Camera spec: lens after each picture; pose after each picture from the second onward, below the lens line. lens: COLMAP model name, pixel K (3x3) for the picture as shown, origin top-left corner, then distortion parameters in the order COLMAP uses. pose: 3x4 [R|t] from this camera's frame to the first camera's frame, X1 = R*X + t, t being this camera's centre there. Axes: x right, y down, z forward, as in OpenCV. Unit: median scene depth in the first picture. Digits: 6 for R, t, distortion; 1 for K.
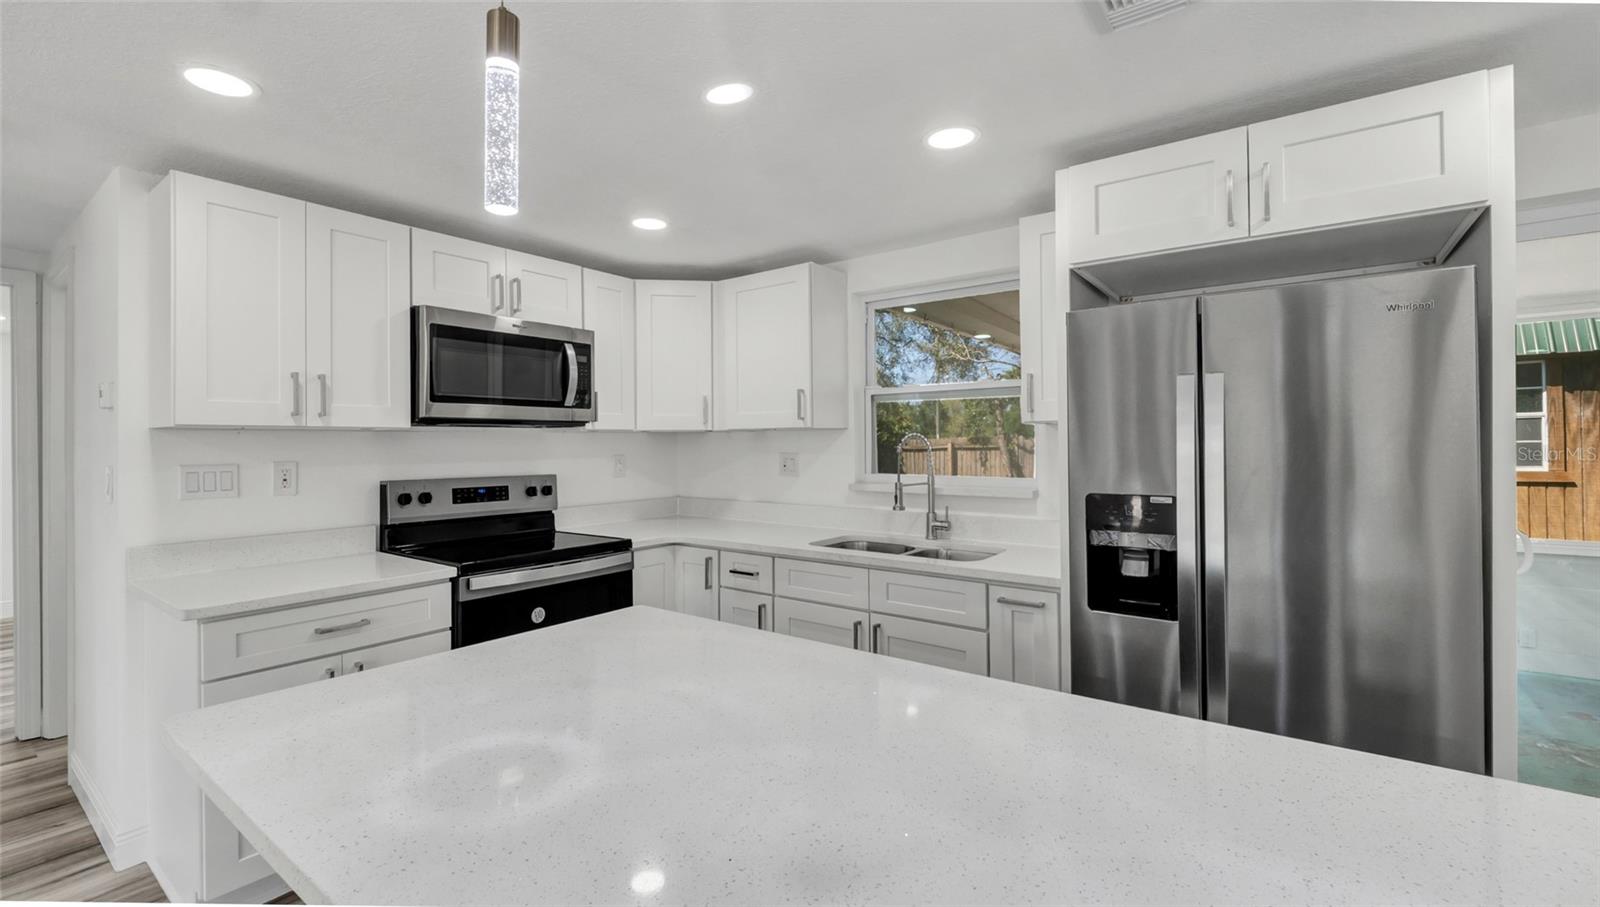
lens RADIAL K [[678.3, 0, 790.3], [0, 678.3, 441.0], [0, 0, 1]] dist [0.001251, -0.000187]
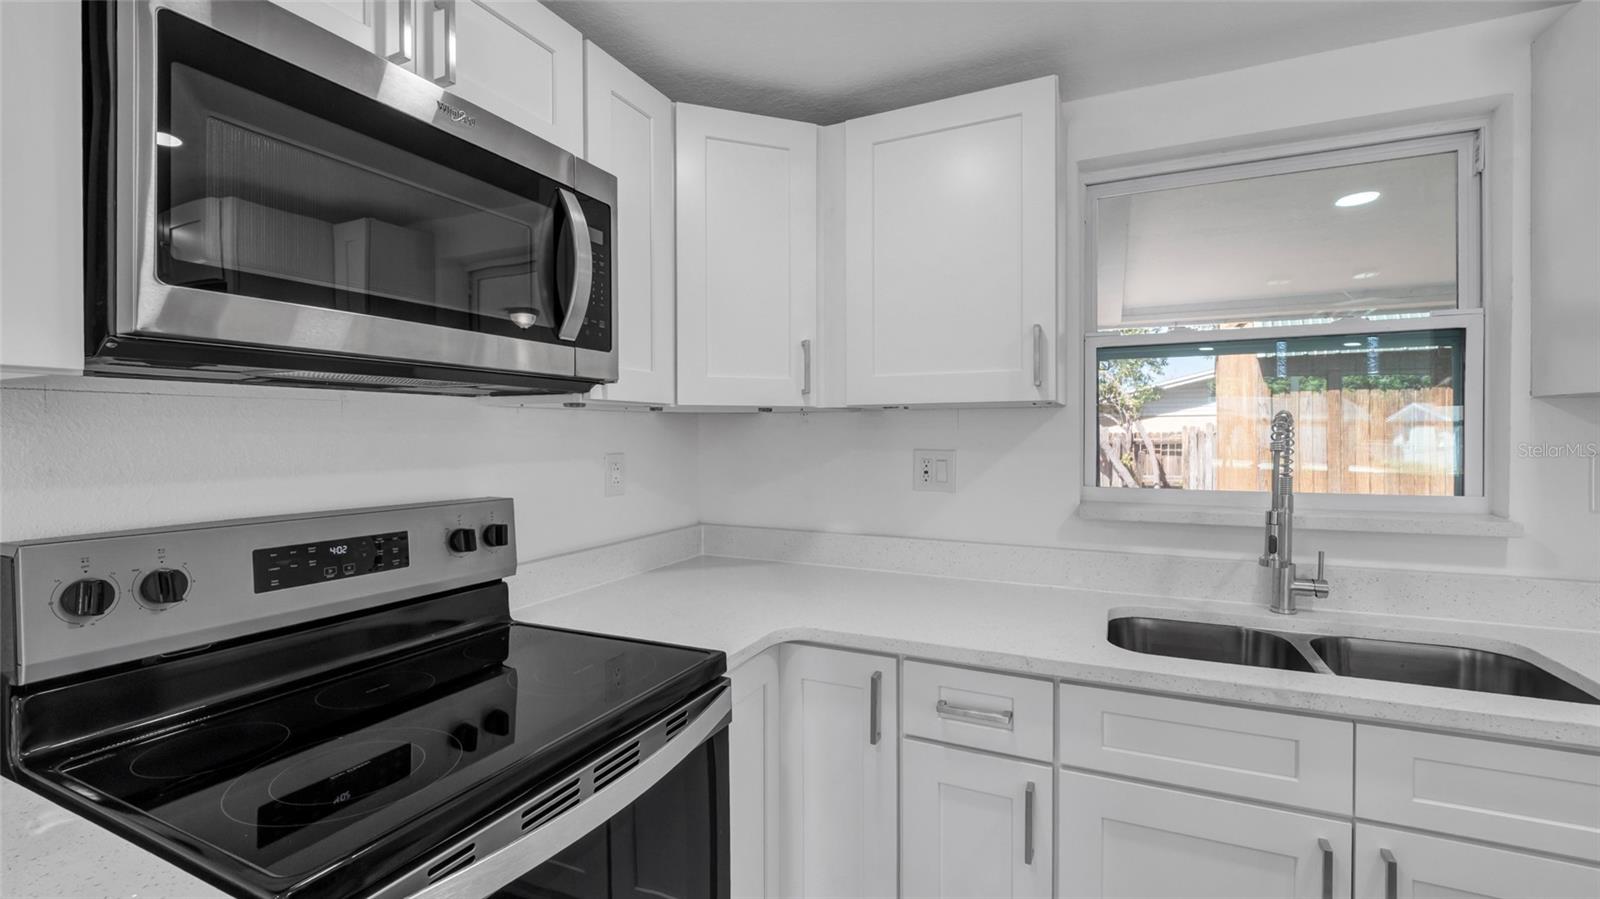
lens RADIAL K [[676.5, 0, 795.3], [0, 676.5, 437.2], [0, 0, 1]] dist [0.014833, -0.013077]
pose [[0.981145, 0.001374, 0.193268, -0.274517], [-0.001847, 0.999996, 0.002264, 0.007132], [-0.193264, -0.002579, 0.981143, 0.569611]]
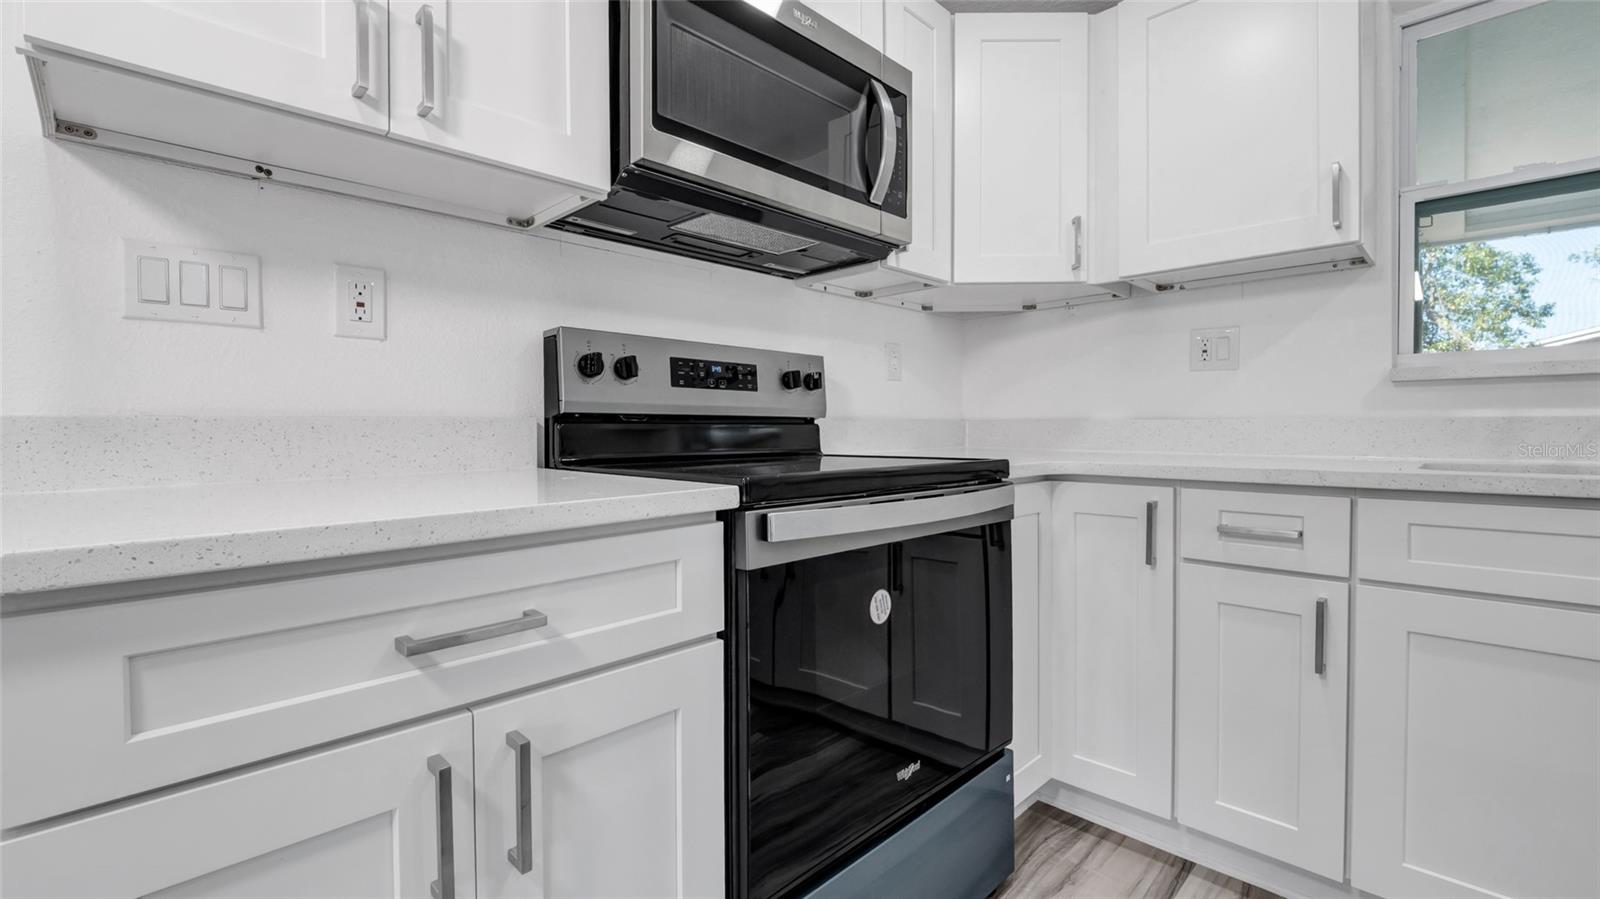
lens RADIAL K [[681.0, 0, 797.9], [0, 681.0, 435.1], [0, 0, 1]] dist [-0.006518, -0.000218]
pose [[0.989349, 0.001880, -0.145550, -0.315637], [0.000012, 0.999915, 0.013002, 0.120050], [0.145562, -0.012865, 0.989266, 0.482212]]
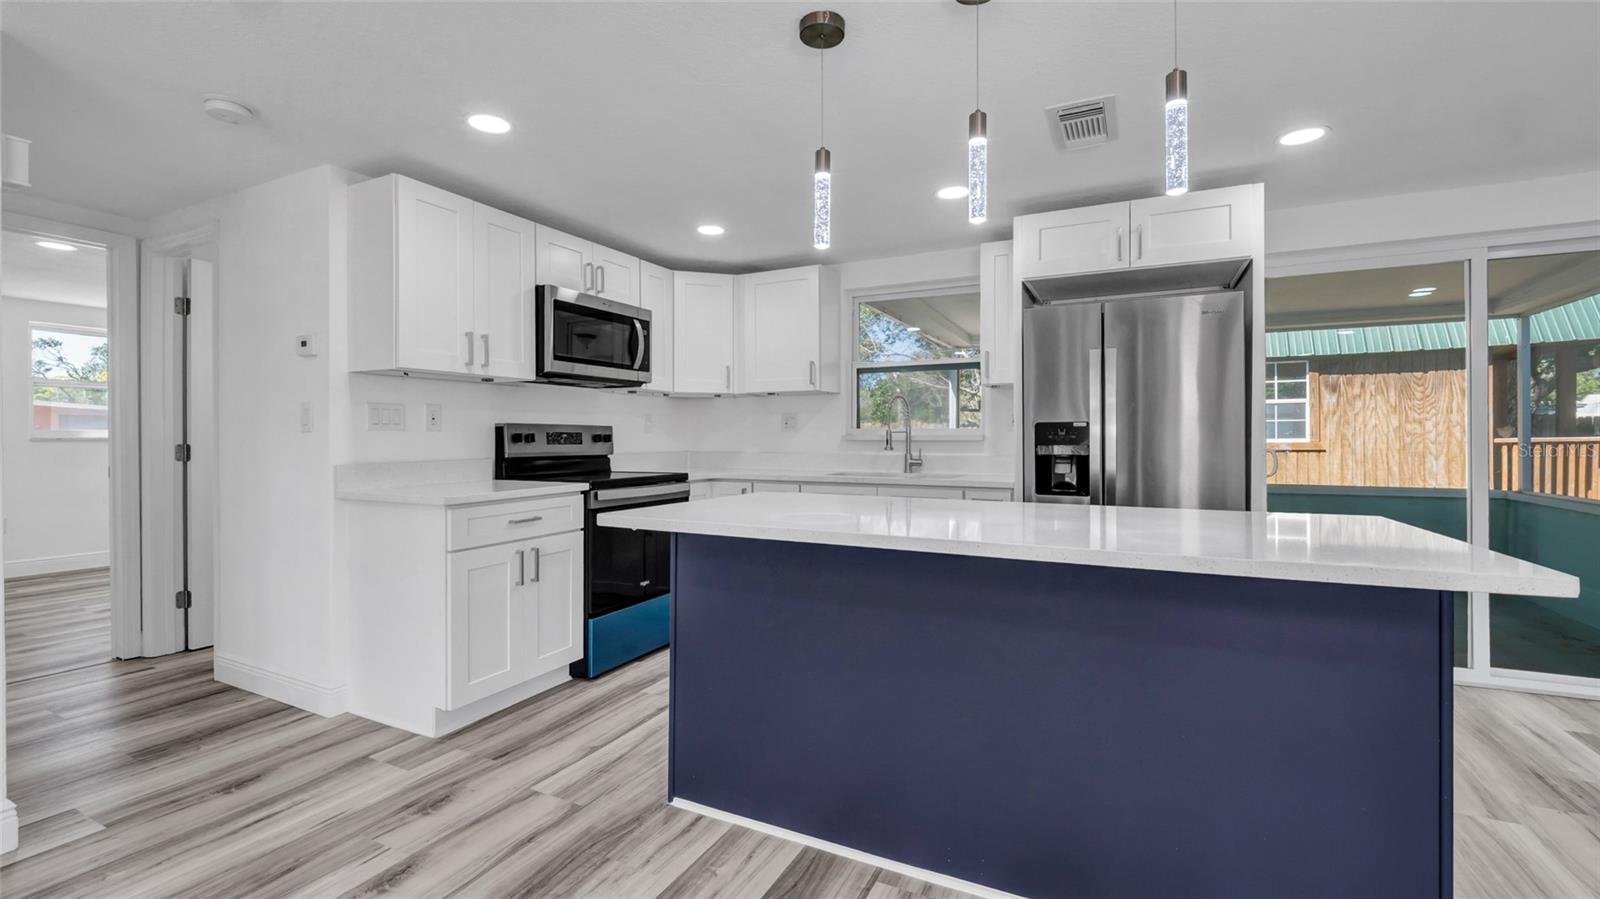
lens RADIAL K [[677.6, 0, 803.4], [0, 677.6, 439.6], [0, 0, 1]] dist [0.025175, -0.022047]
pose [[0.983043, 0.004298, 0.183325, -0.255624], [-0.005681, 0.999959, 0.007015, 0.070431], [-0.183288, -0.007937, 0.983027, -0.307996]]
